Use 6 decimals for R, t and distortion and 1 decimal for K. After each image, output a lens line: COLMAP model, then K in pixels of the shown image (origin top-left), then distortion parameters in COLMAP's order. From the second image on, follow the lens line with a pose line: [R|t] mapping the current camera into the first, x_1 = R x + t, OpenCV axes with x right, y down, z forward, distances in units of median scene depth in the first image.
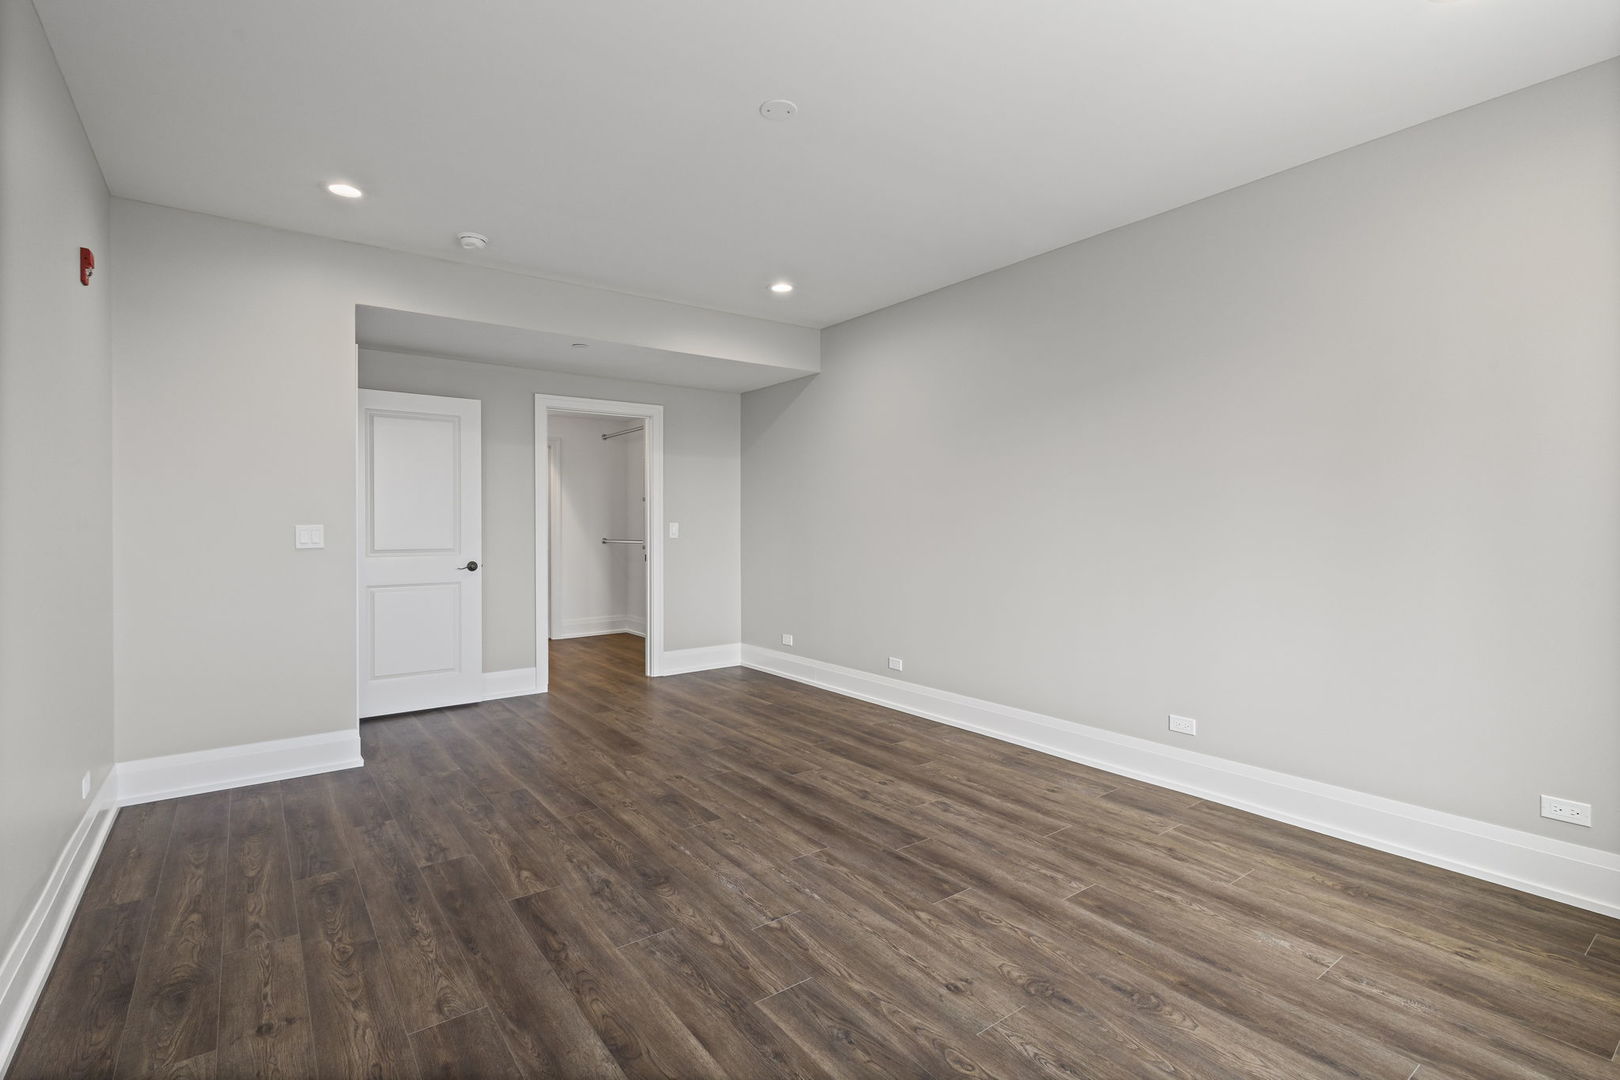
lens RADIAL K [[757.6, 0, 811.9], [0, 757.6, 521.4], [0, 0, 1]] dist [0.004574, 0.000155]
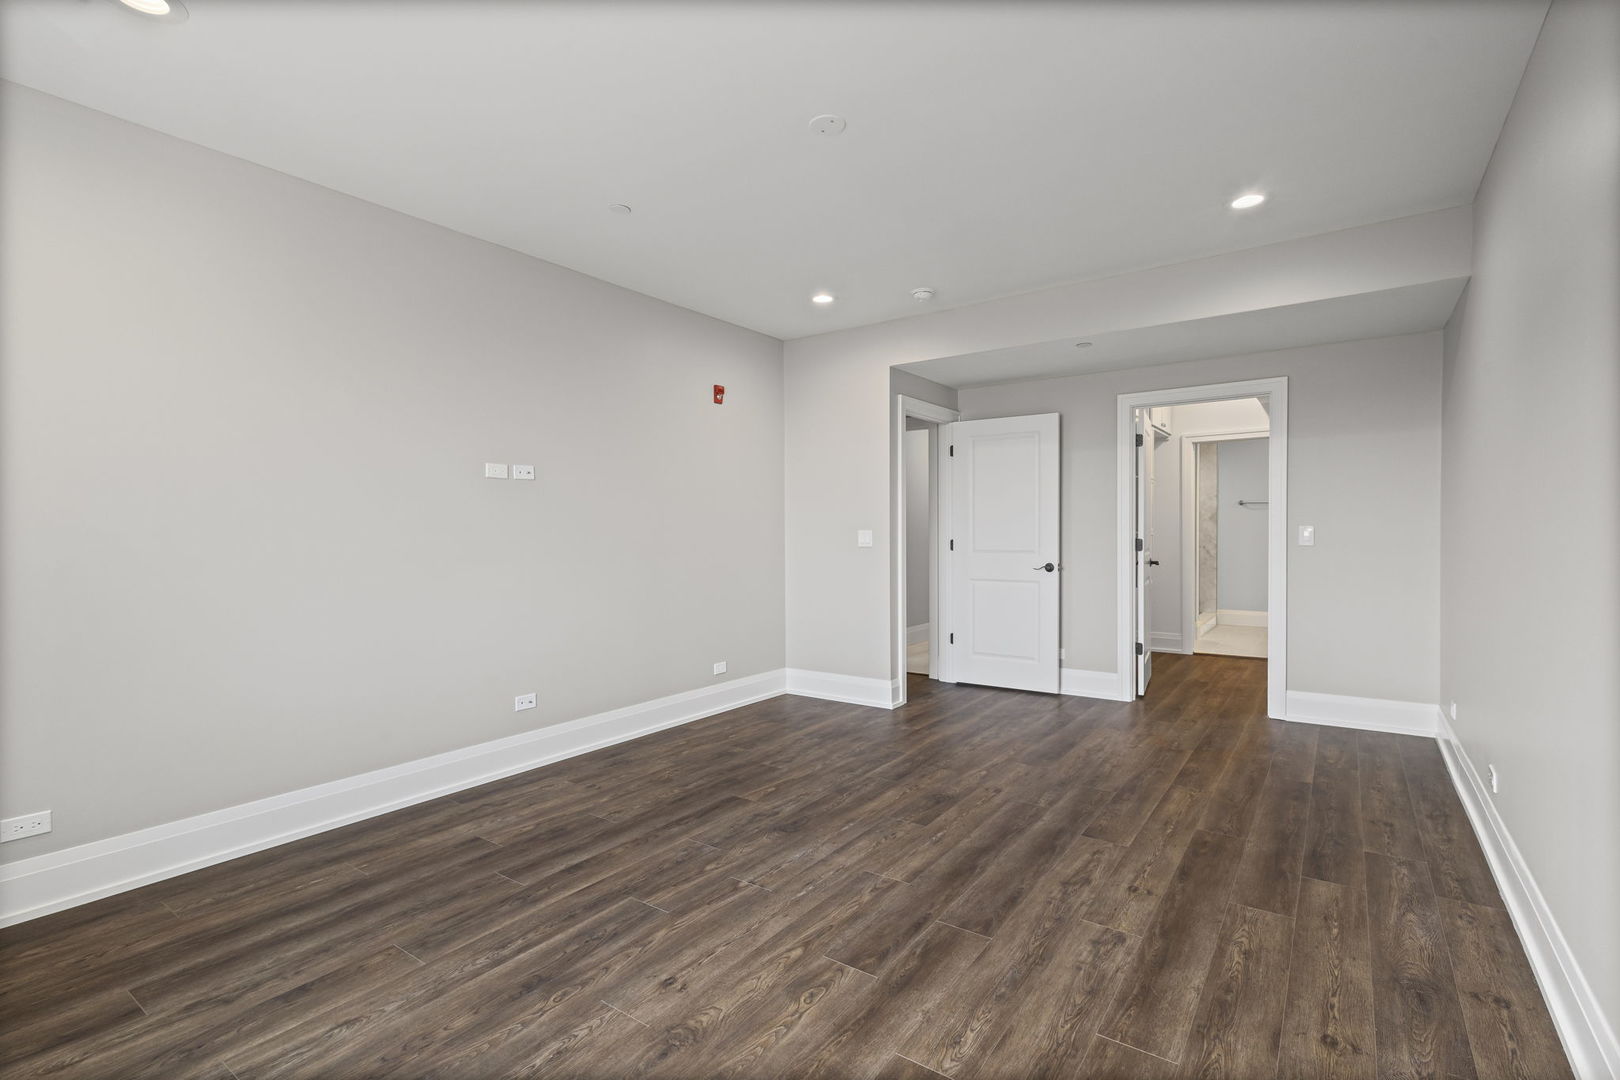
lens RADIAL K [[757.6, 0, 811.9], [0, 757.6, 521.4], [0, 0, 1]] dist [0.004574, 0.000155]
pose [[0.306422, -0.008613, -0.951857, 0.839497], [0.006067, 0.999956, -0.007095, -0.002228], [0.951876, -0.003601, 0.306461, 0.592027]]
